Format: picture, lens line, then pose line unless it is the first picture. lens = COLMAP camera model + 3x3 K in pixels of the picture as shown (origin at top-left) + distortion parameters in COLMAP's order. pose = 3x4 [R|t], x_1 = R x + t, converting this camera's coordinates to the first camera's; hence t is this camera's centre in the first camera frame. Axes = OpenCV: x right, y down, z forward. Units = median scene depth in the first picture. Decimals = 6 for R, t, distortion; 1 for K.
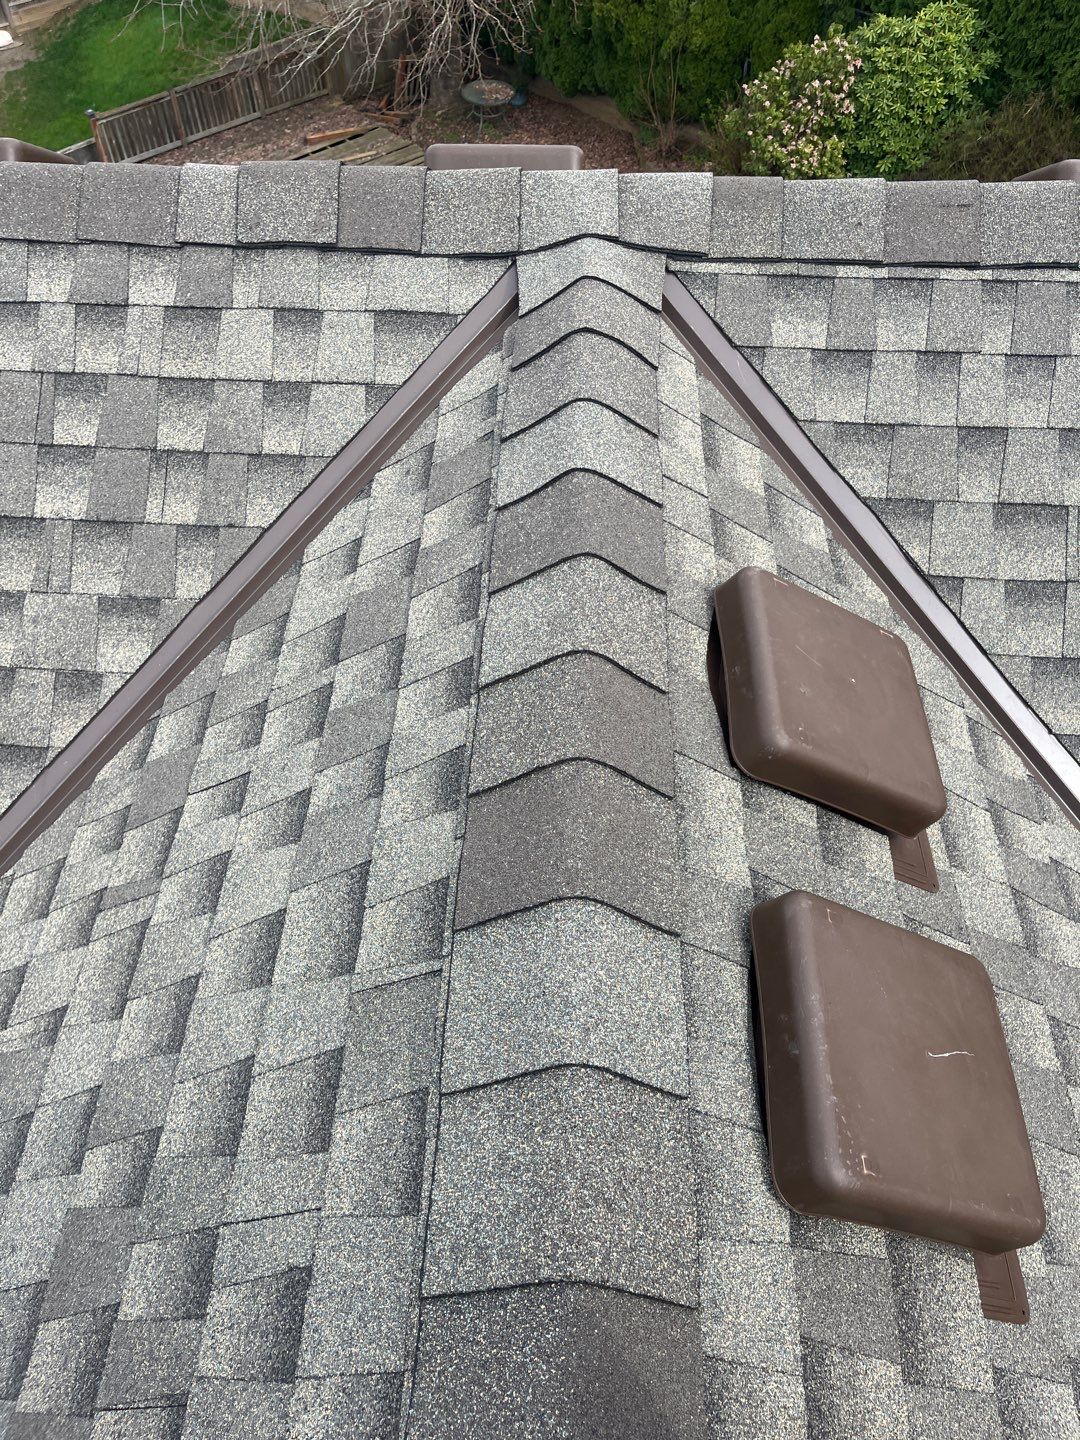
lens RADIAL K [[1038.1, 0, 593.6], [0, 1038.1, 720.0], [0, 0, 1]] dist [0.025750, -0.001110]
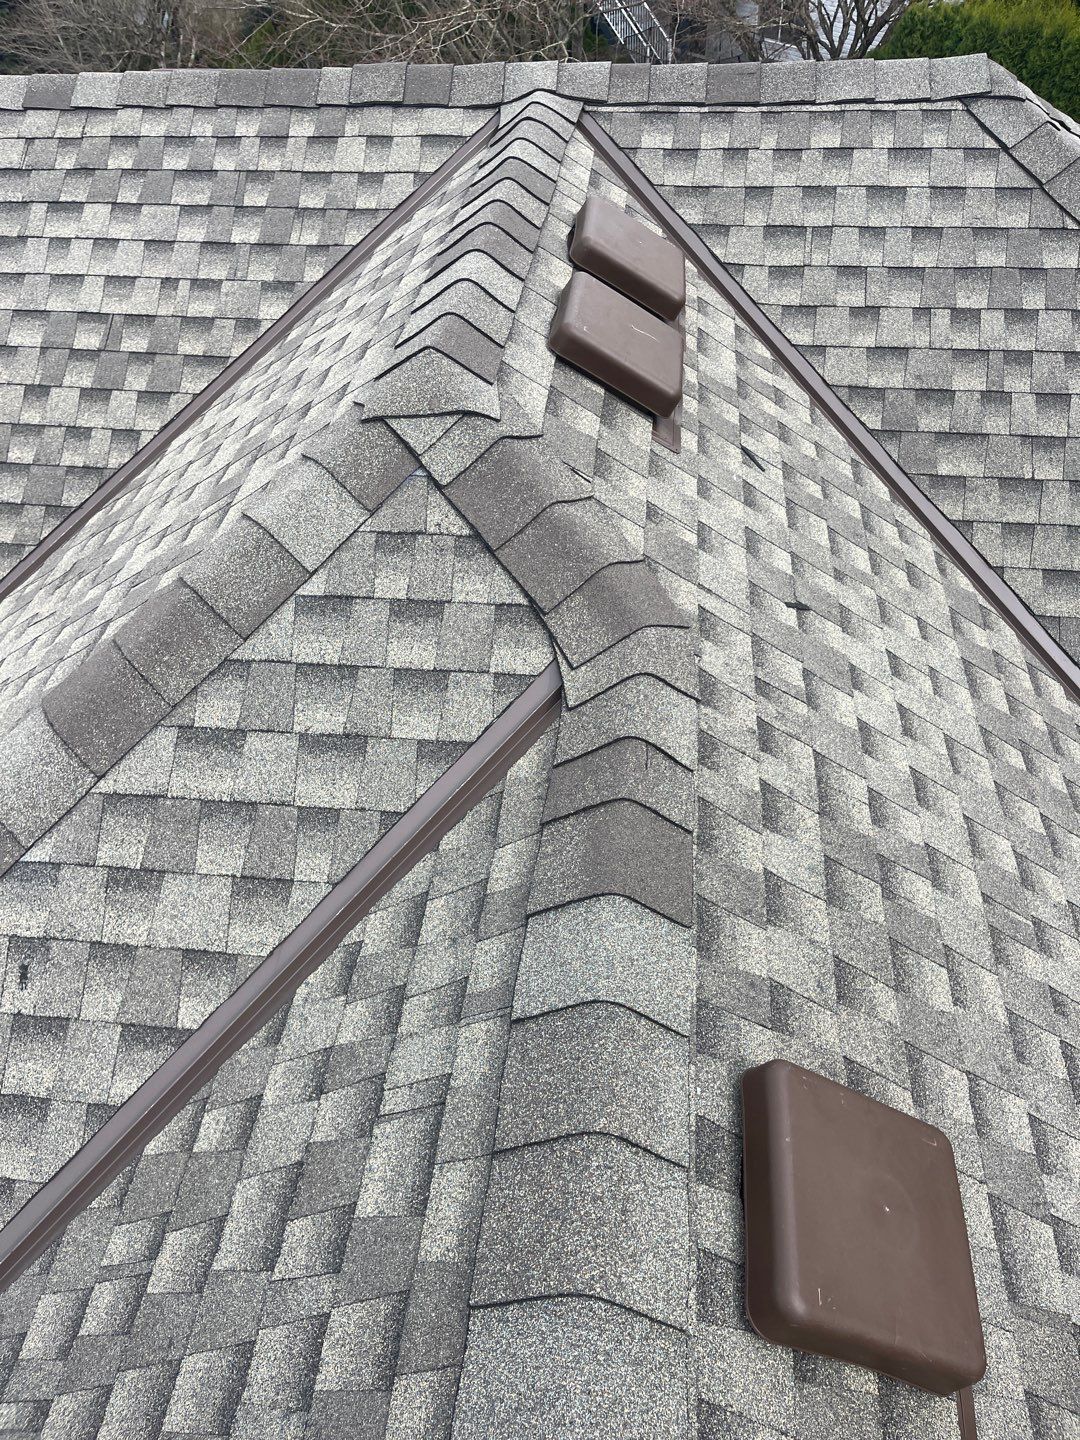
lens RADIAL K [[1038.1, 0, 593.6], [0, 1038.1, 720.0], [0, 0, 1]] dist [0.025750, -0.001110]
pose [[0.996796, 0.022219, -0.076833, 0.248479], [-0.032267, 0.990710, -0.132112, 0.840135], [0.073184, 0.134168, 0.988253, -0.630150]]
